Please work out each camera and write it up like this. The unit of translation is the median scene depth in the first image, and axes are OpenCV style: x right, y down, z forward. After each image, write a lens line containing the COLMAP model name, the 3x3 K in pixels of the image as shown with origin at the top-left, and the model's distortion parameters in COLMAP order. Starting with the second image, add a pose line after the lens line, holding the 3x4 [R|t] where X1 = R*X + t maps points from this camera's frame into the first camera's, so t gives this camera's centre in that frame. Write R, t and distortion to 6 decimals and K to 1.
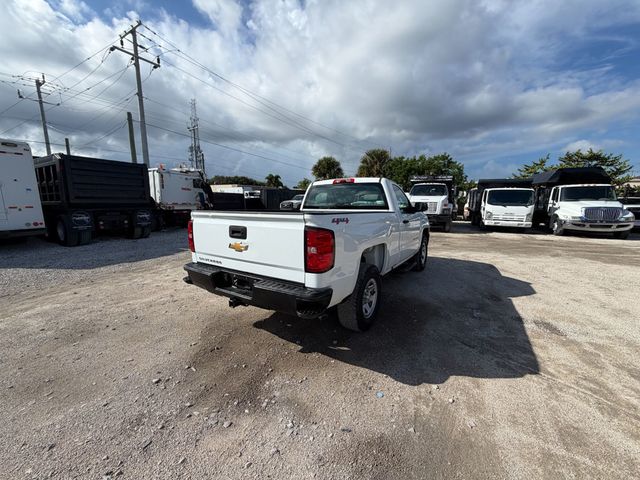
lens RADIAL K [[257.3, 0, 320.0], [0, 257.3, 240.0], [0, 0, 1]] dist [-0.003755, 0.000425]
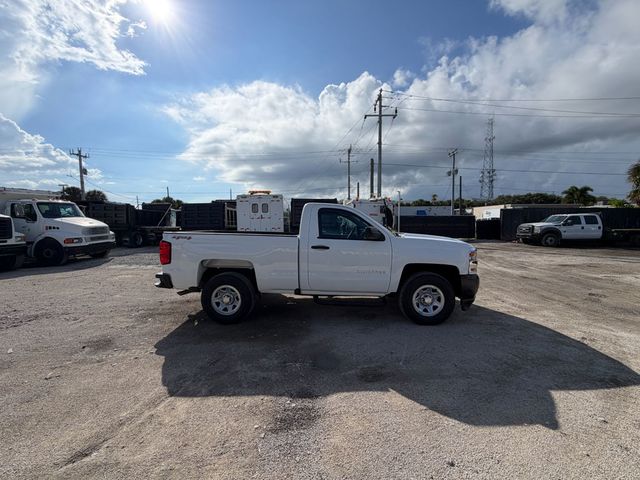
lens RADIAL K [[256.6, 0, 320.0], [0, 256.6, 255.2], [0, 0, 1]] dist [0.000507, 0.000274]
pose [[0.508691, 0.099096, -0.855227, 0.215449], [-0.124027, 0.991427, 0.041106, -0.015686], [0.851969, 0.085161, 0.516620, 0.102292]]
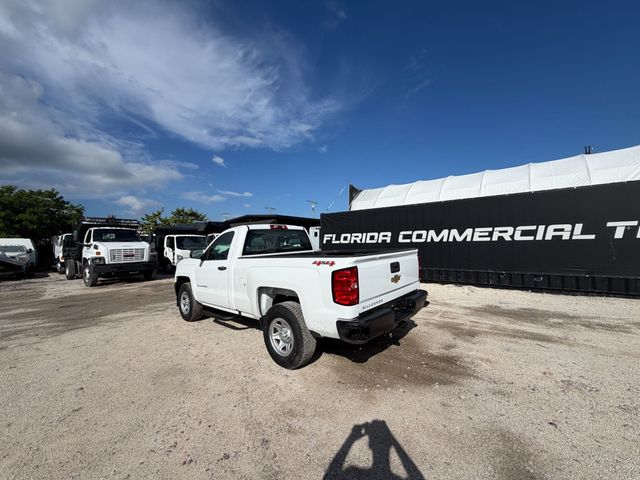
lens RADIAL K [[255.7, 0, 313.4], [0, 255.7, 240.0], [0, 0, 1]] dist [-0.003410, -0.000123]
pose [[0.167998, 0.000820, 0.985787, -0.200424], [0.174885, 0.984113, -0.030623, -0.023969], [-0.970150, 0.177544, 0.165186, 0.143423]]
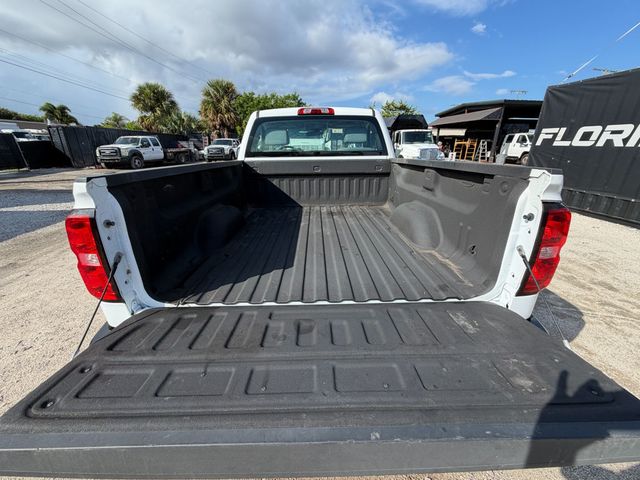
lens RADIAL K [[257.3, 0, 320.0], [0, 257.3, 240.0], [0, 0, 1]] dist [-0.003755, 0.000425]
pose [[0.832085, -0.197092, 0.518449, -0.061263], [0.088085, 0.969829, 0.227315, -0.012373], [-0.547609, -0.143478, 0.824342, 0.083821]]
